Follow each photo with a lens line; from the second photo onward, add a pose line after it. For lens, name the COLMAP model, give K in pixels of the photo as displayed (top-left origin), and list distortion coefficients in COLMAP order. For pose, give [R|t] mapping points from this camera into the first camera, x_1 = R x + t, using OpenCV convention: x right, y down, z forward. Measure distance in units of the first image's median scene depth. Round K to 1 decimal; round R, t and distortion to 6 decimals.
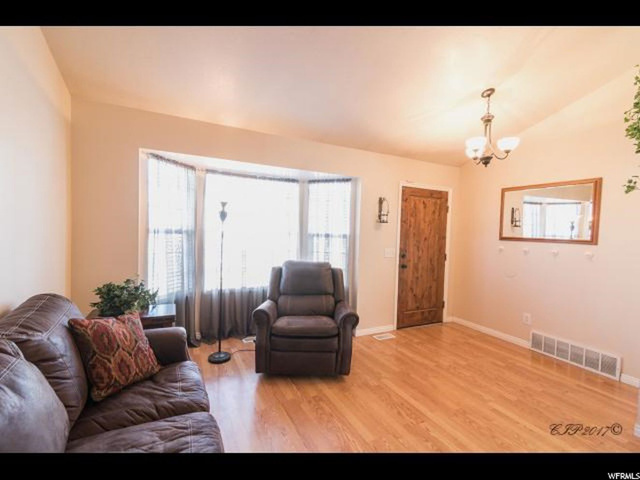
lens RADIAL K [[285.8, 0, 315.6], [0, 285.8, 239.5], [0, 0, 1]] dist [0.004044, -0.000445]
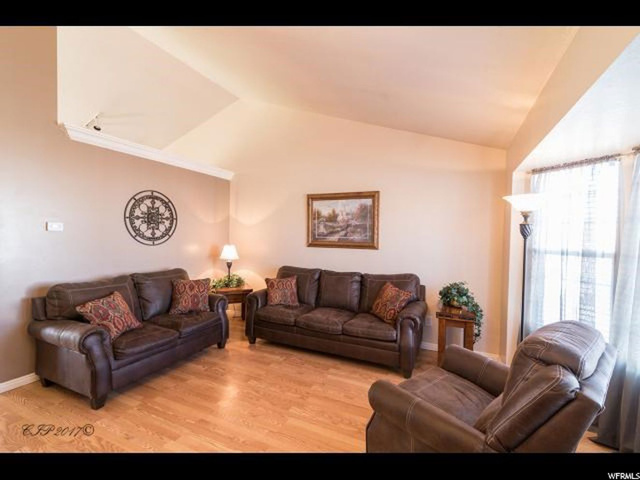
lens RADIAL K [[285.8, 0, 321.4], [0, 285.8, 241.5], [0, 0, 1]] dist [0.004044, -0.000445]
pose [[-0.767890, -0.029864, -0.639885, 0.514713], [-0.064524, 0.997438, 0.030881, -0.041805], [0.637324, 0.065002, -0.767850, 1.156597]]
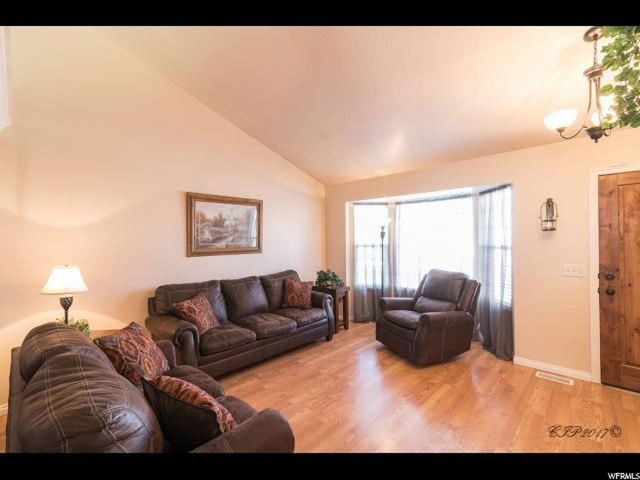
lens RADIAL K [[285.8, 0, 319.0], [0, 285.8, 237.3], [0, 0, 1]] dist [0.004044, -0.000445]
pose [[0.346731, -0.042505, -0.937001, 0.909247], [-0.008458, 0.998790, -0.048438, 0.004502], [0.937926, 0.024720, 0.345952, 0.154555]]
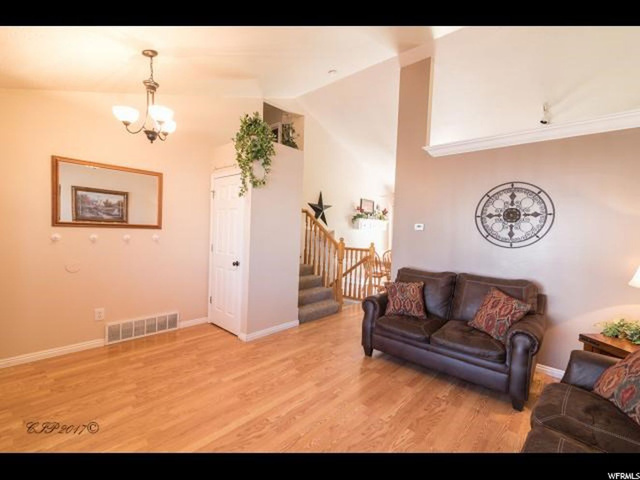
lens RADIAL K [[285.8, 0, 317.8], [0, 285.8, 245.3], [0, 0, 1]] dist [0.004044, -0.000445]
pose [[-0.373843, -0.095867, 0.922524, -0.357064], [-0.015817, 0.995158, 0.097005, -0.038856], [-0.927357, 0.021673, -0.373549, 0.787642]]
